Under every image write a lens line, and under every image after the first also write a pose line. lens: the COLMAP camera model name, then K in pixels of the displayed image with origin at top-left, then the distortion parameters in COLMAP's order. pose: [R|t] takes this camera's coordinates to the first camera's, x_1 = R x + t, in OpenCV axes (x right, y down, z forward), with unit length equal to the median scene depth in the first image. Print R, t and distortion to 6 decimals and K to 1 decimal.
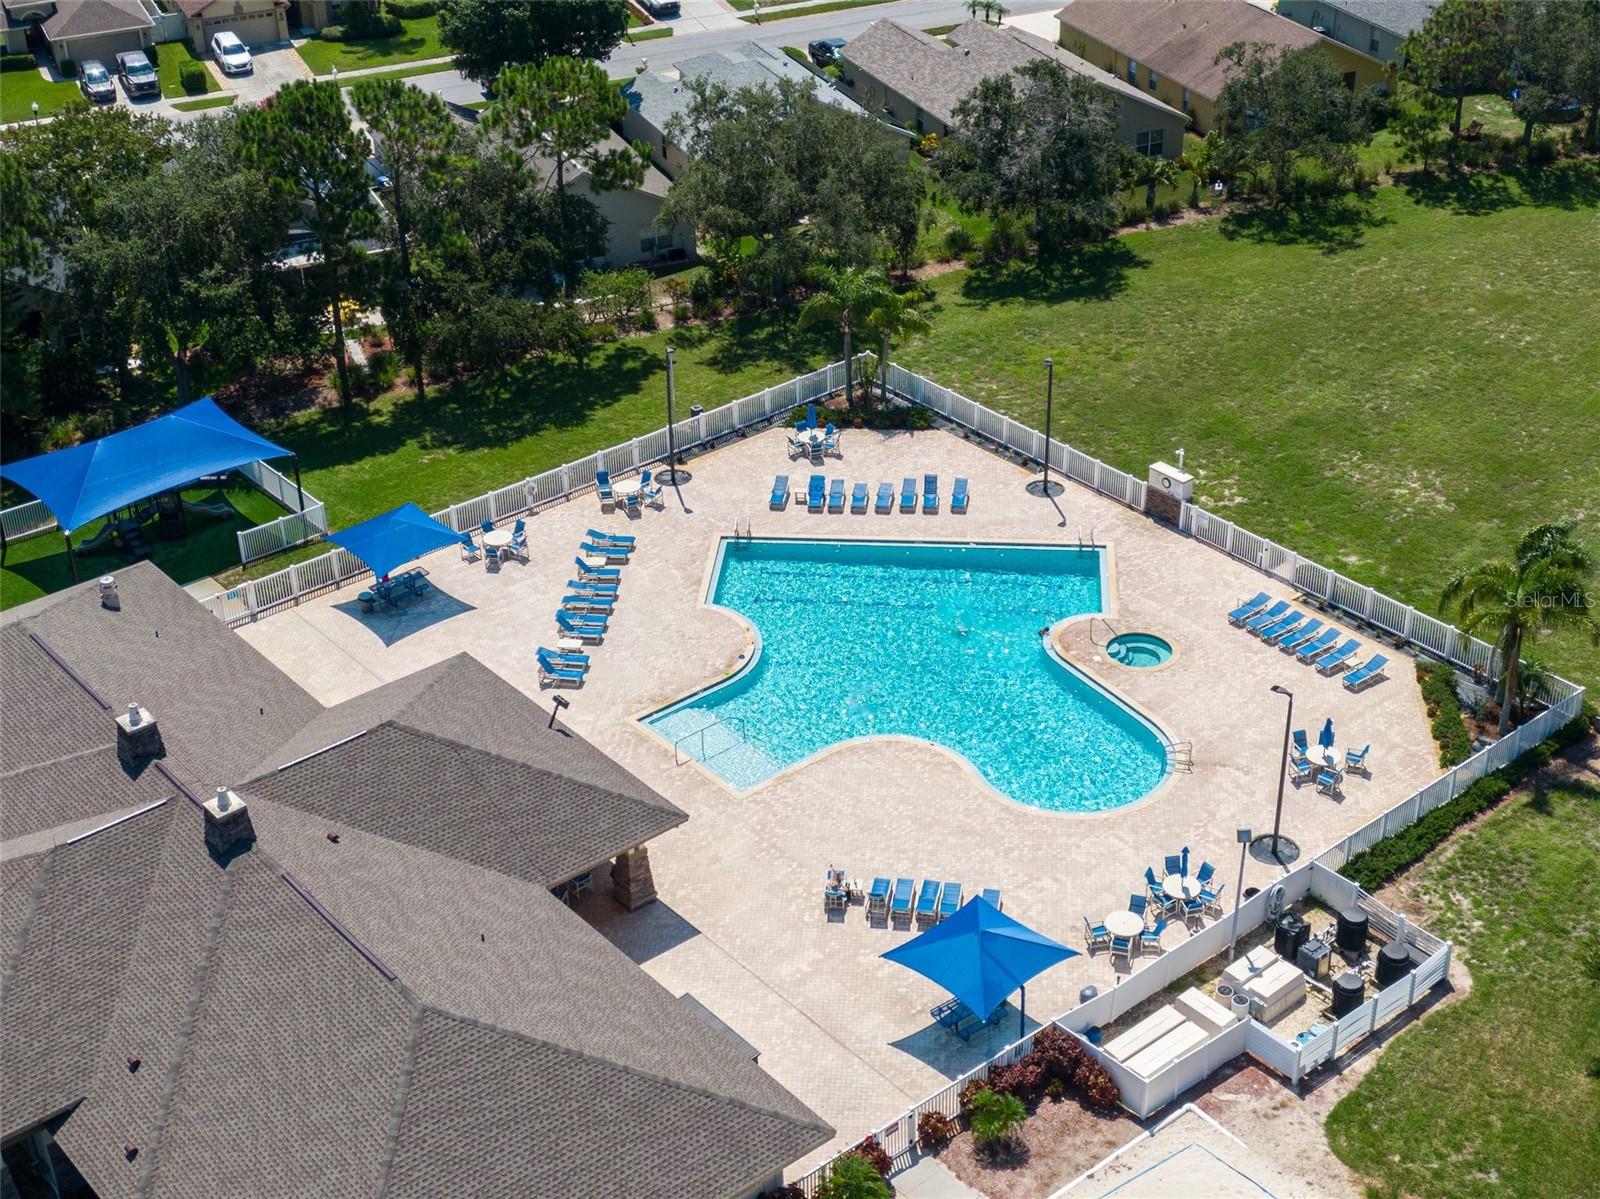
lens RADIAL K [[2331.5, 0, 800.0], [0, 2331.5, 599.5], [0, 0, 1]] dist [0.001121, 0.001890]
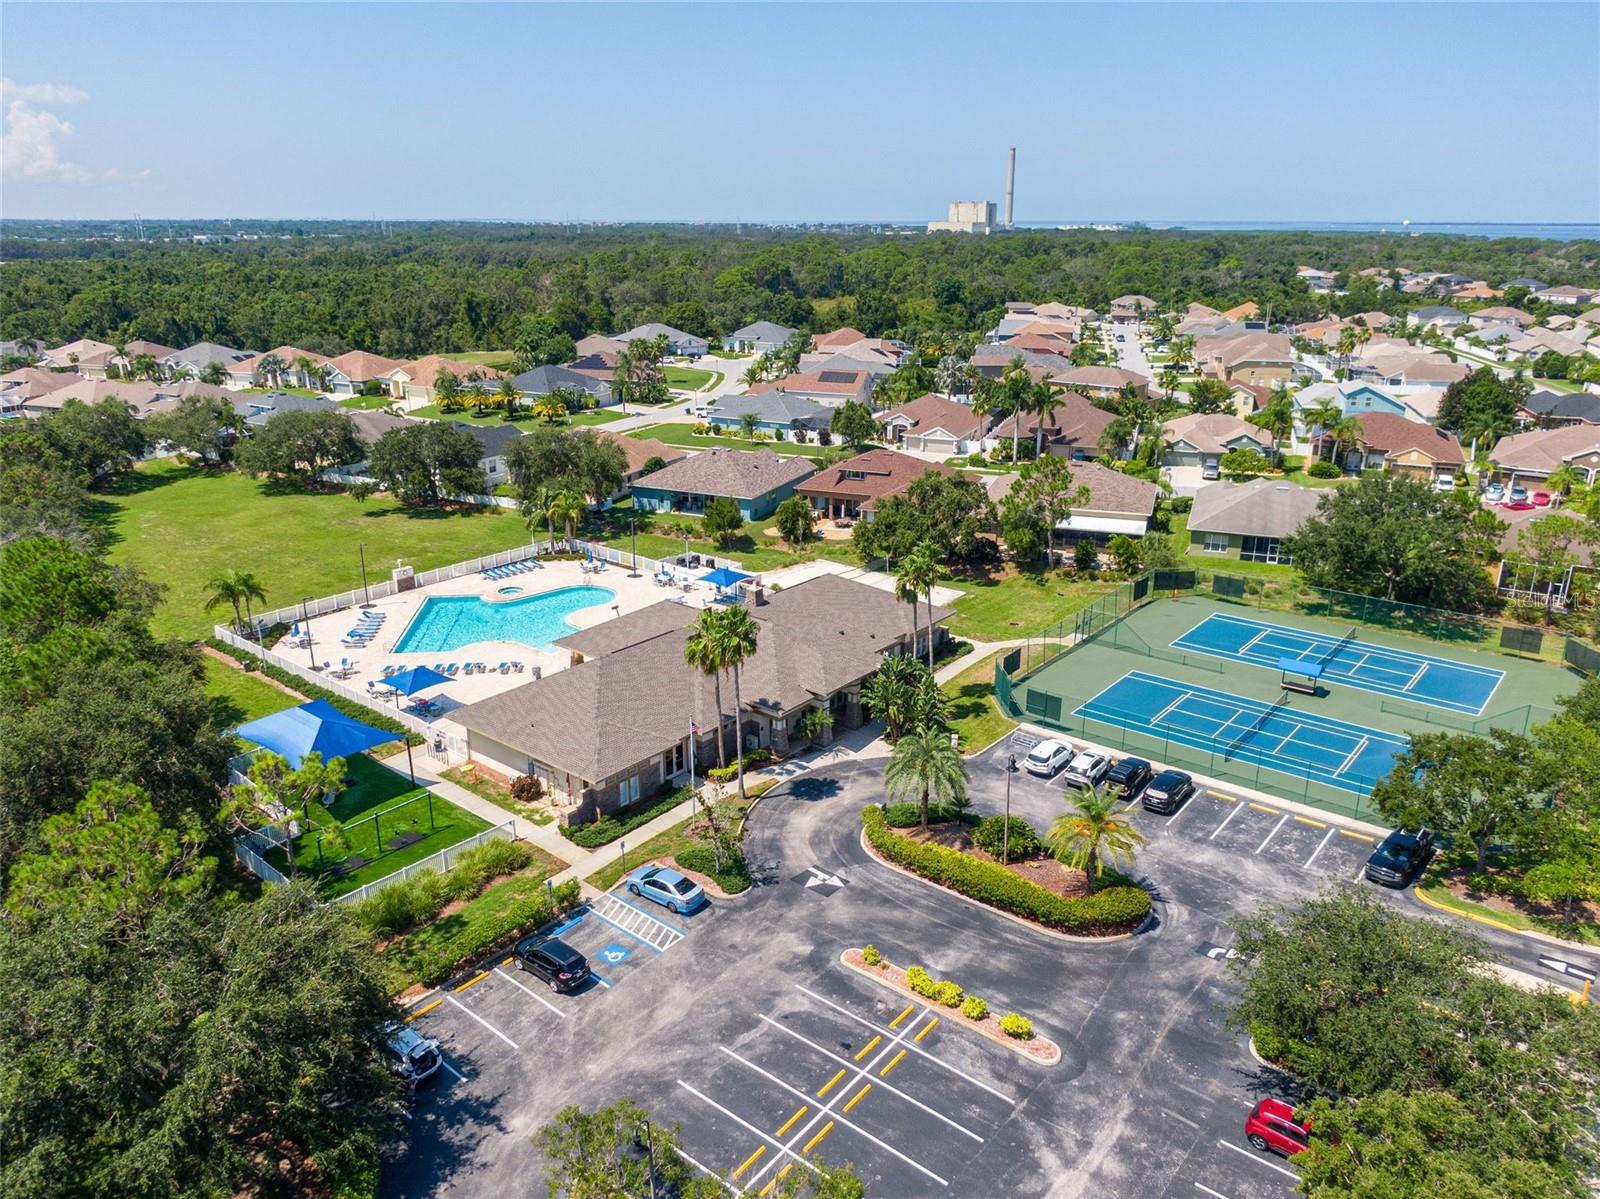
lens RADIAL K [[1139.3, 0, 800.0], [0, 1139.3, 599.5], [0, 0, 1]] dist [0.065759, -0.149037]
pose [[-0.189021, -0.288419, 0.938662, -1.035220], [0.504245, 0.791733, 0.344814, -0.229958], [-0.842620, 0.538492, -0.004220, 0.671903]]
